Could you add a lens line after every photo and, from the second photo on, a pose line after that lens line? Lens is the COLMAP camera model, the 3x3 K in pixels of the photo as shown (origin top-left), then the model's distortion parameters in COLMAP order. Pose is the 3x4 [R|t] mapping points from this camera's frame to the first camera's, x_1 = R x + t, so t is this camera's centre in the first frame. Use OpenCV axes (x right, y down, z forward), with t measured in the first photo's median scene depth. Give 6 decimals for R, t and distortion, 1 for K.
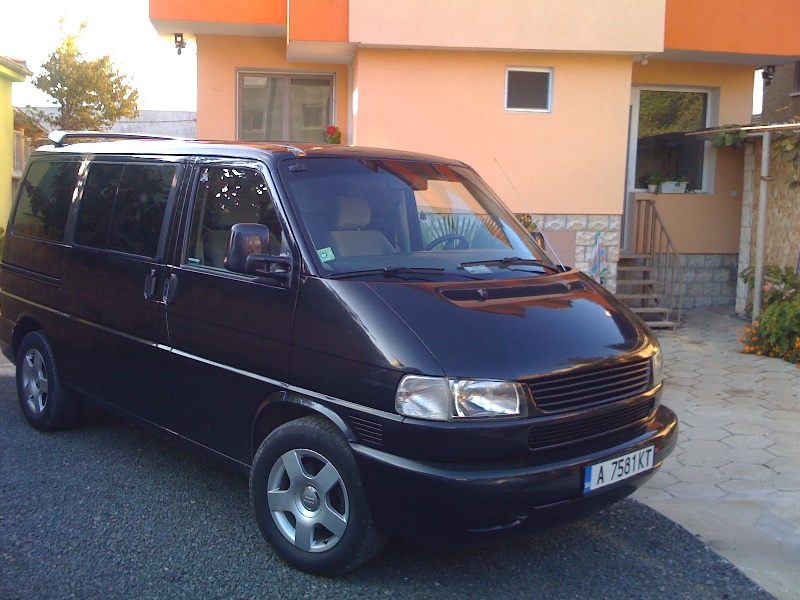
lens RADIAL K [[795.7, 0, 400.0], [0, 795.7, 300.0], [0, 0, 1]] dist [-0.005792, 0.001606]
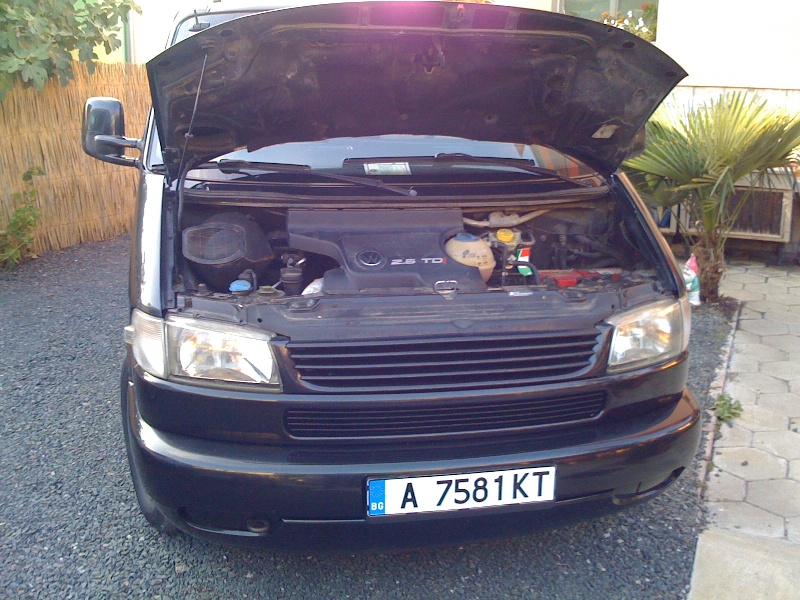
lens RADIAL K [[795.7, 0, 400.0], [0, 795.7, 300.0], [0, 0, 1]] dist [-0.005792, 0.001606]
pose [[0.854590, 0.121589, -0.504868, 0.540734], [-0.047245, 0.986375, 0.157580, -0.039325], [0.517150, -0.110814, 0.848691, 0.448271]]
